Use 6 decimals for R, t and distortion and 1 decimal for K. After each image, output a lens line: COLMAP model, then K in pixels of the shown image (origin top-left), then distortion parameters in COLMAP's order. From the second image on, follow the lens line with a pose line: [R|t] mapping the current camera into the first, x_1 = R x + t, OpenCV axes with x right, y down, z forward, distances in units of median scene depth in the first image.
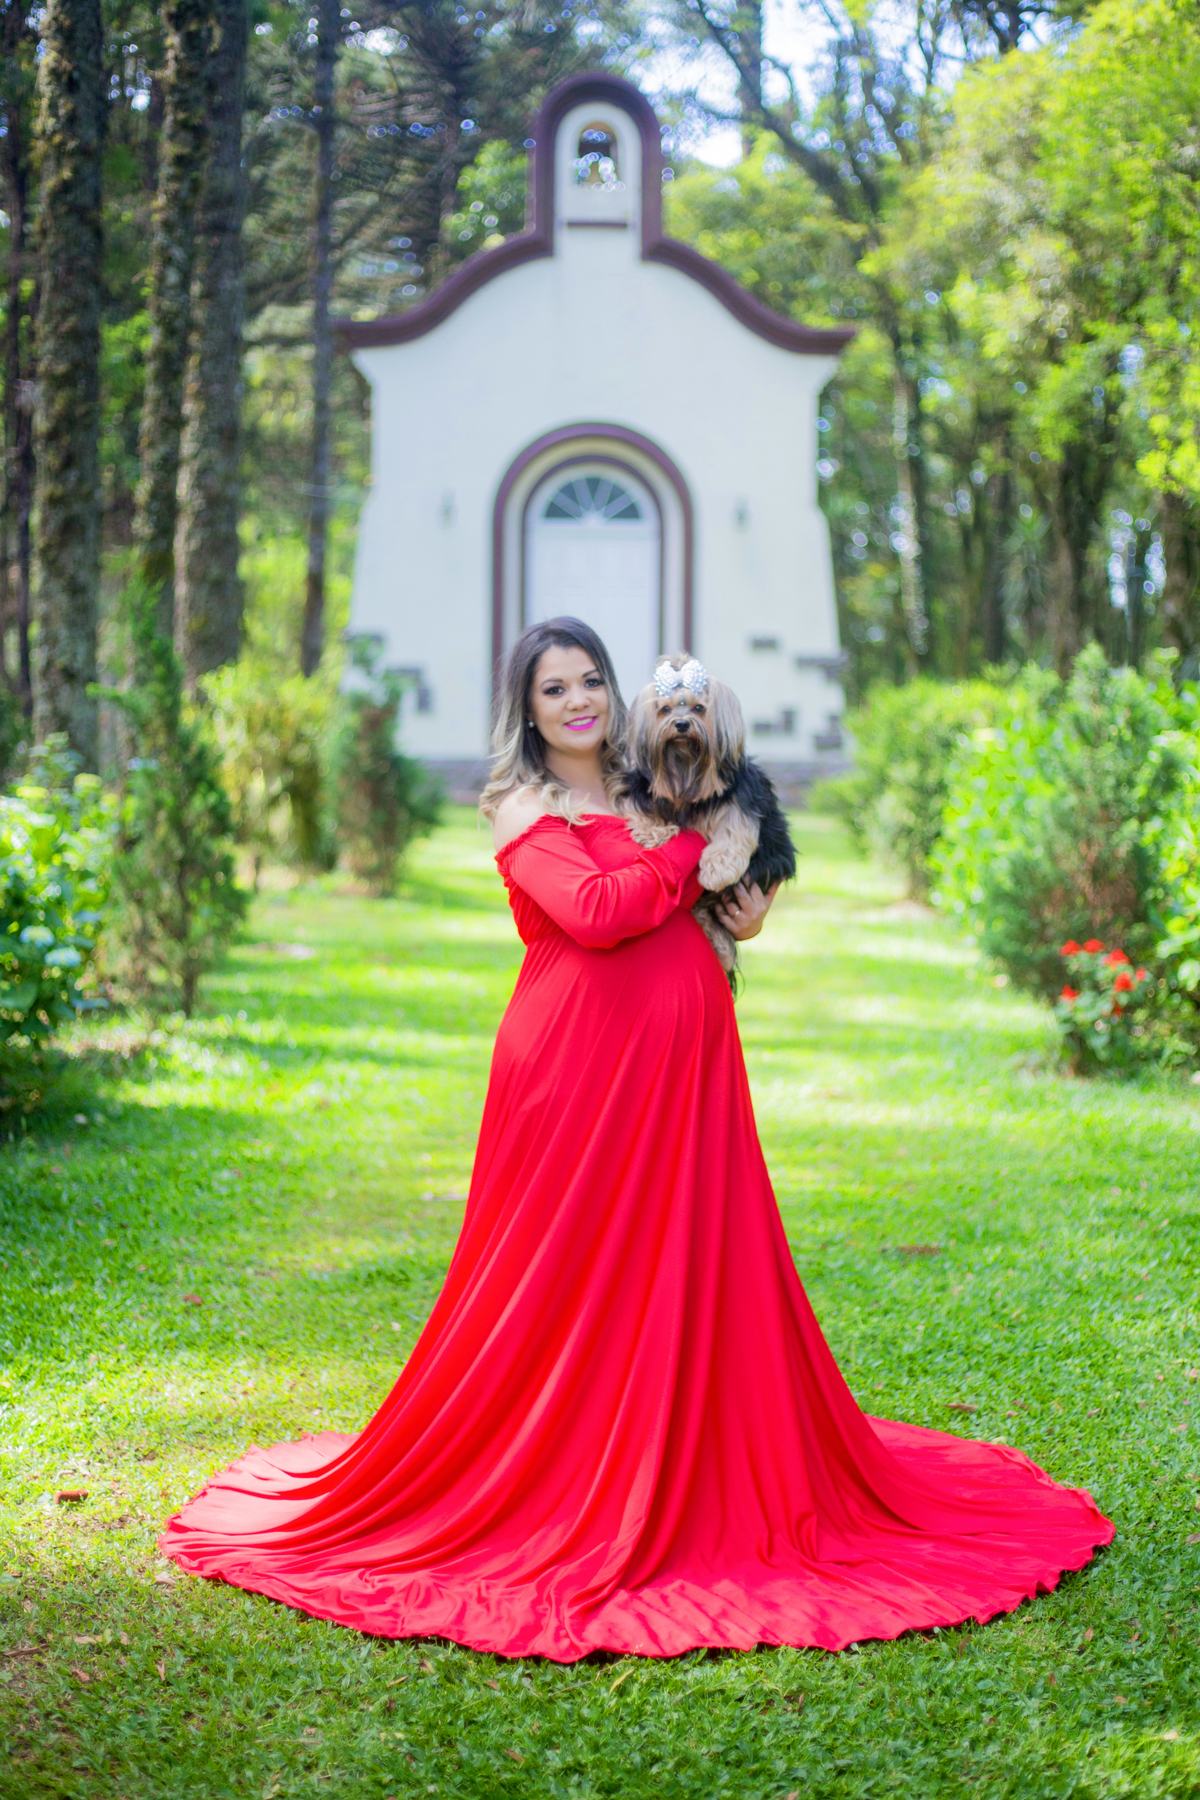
lens RADIAL K [[2711.8, 0, 600.0], [0, 2711.8, 900.0], [0, 0, 1]] dist [-0.078494, -0.049662]
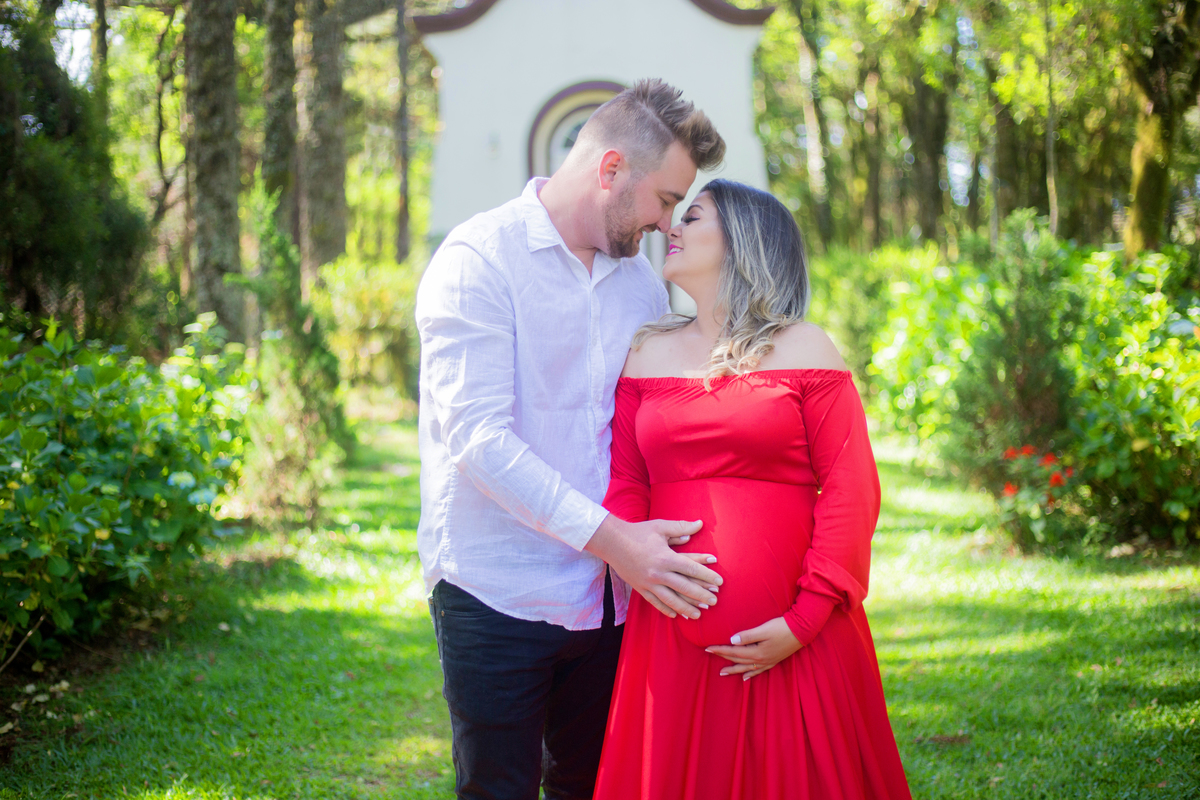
lens RADIAL K [[1807.8, 0, 600.0], [0, 1807.8, 400.0], [0, 0, 1]] dist [-0.078494, -0.049662]
pose [[0.999234, -0.039077, -0.002049, -0.006817], [0.039065, 0.999222, -0.005404, -0.004694], [0.002259, 0.005320, 0.999983, 0.079038]]
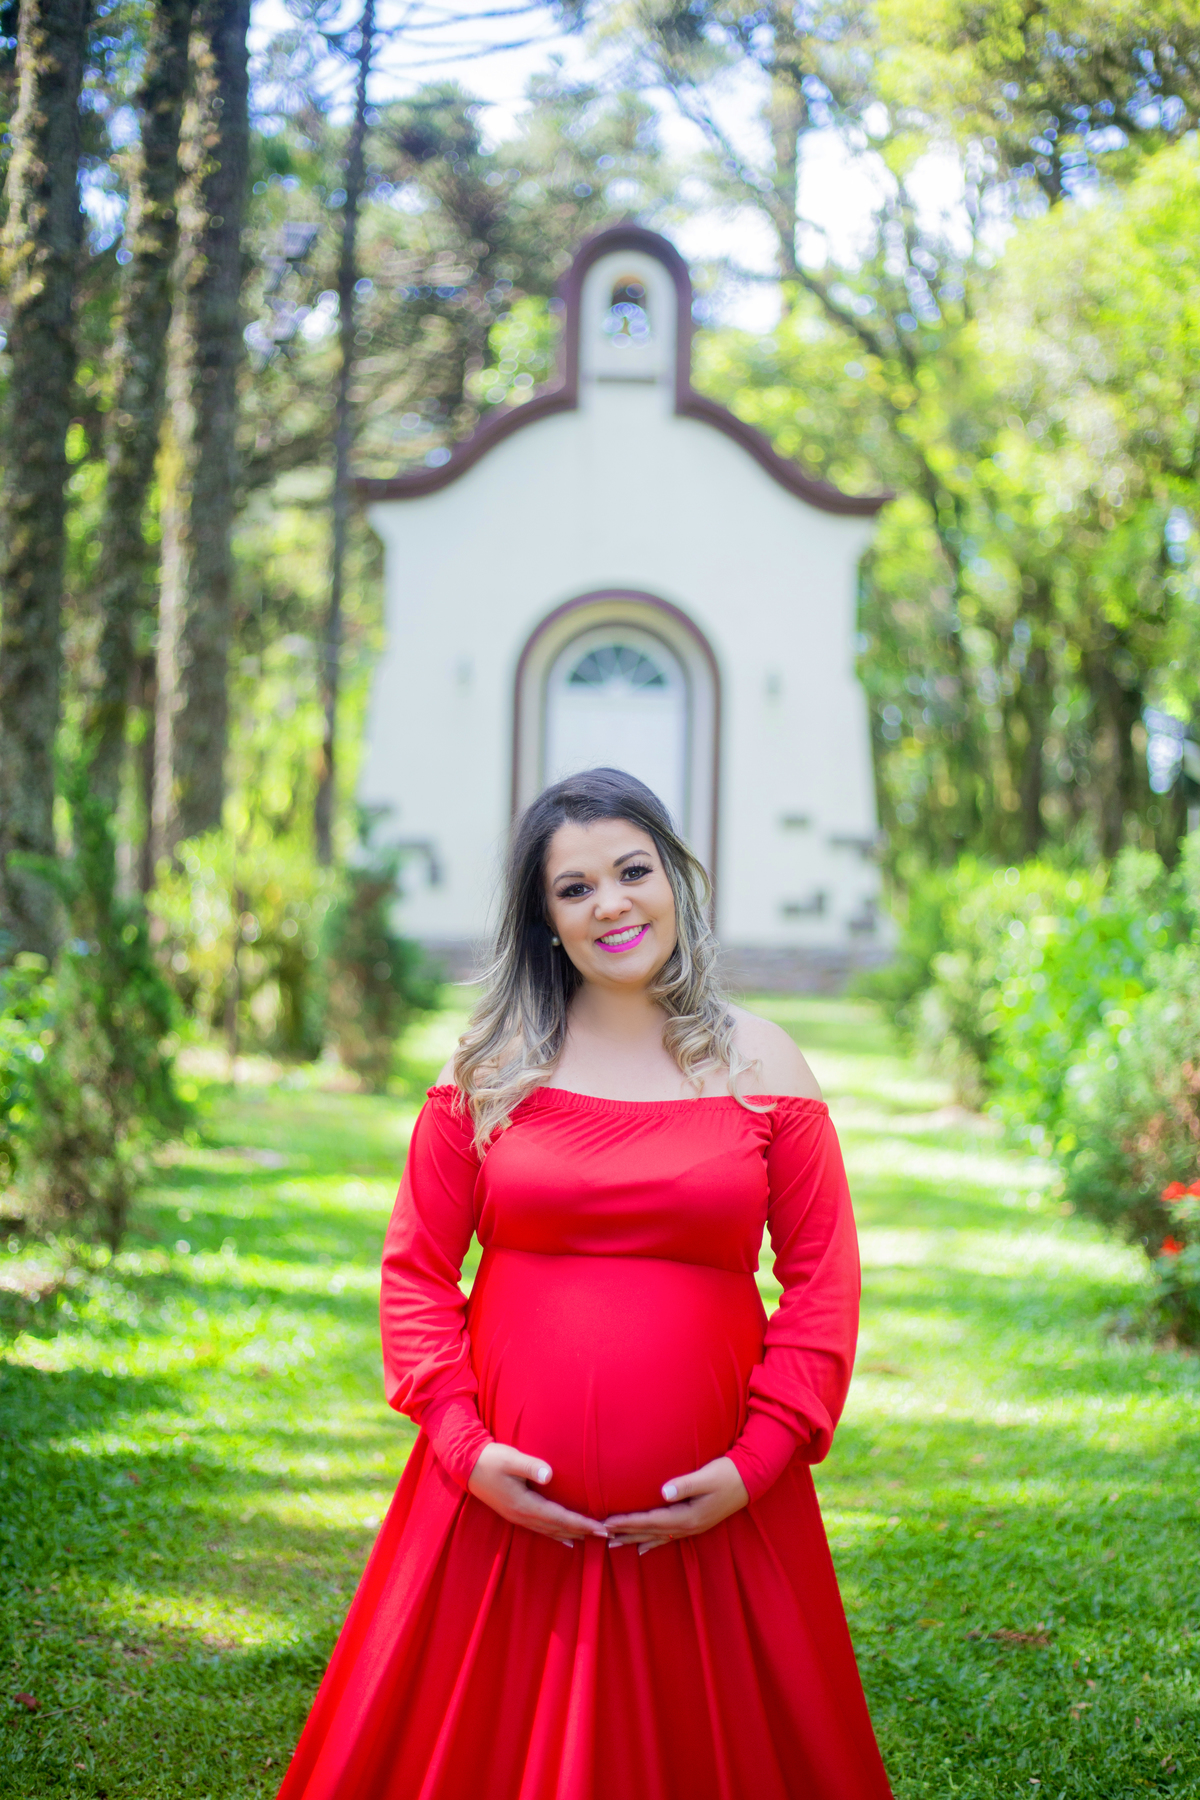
lens RADIAL K [[2711.8, 0, 600.0], [0, 2711.8, 900.0], [0, 0, 1]] dist [-0.078494, -0.049662]
pose [[0.999806, 0.017334, -0.009369, 0.002149], [-0.017898, 0.997796, -0.063895, -0.007339], [0.008241, 0.064050, 0.997913, 0.081283]]
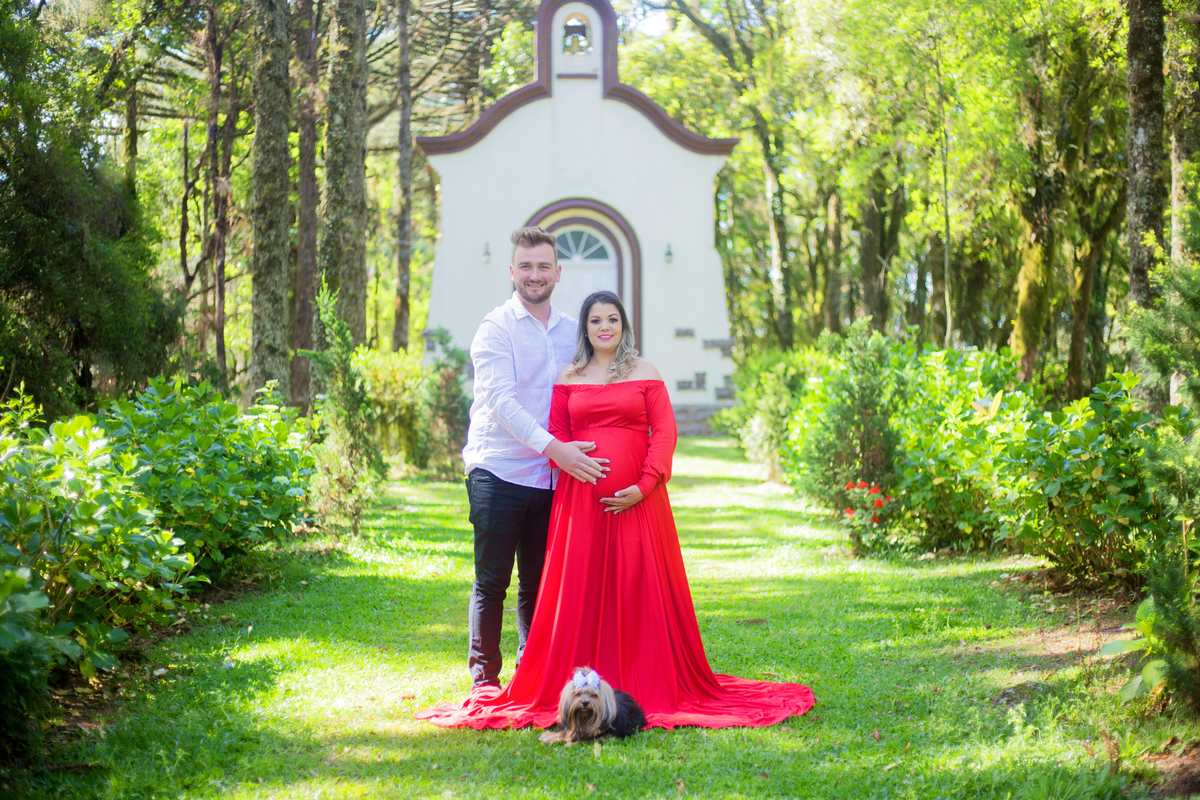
lens RADIAL K [[1807.8, 0, 600.0], [0, 1807.8, 400.0], [0, 0, 1]] dist [-0.078494, -0.049662]
pose [[0.999845, -0.014428, 0.010108, -0.001435], [0.015031, 0.997942, -0.062330, 0.016207], [-0.009188, 0.062472, 0.998004, -0.096507]]
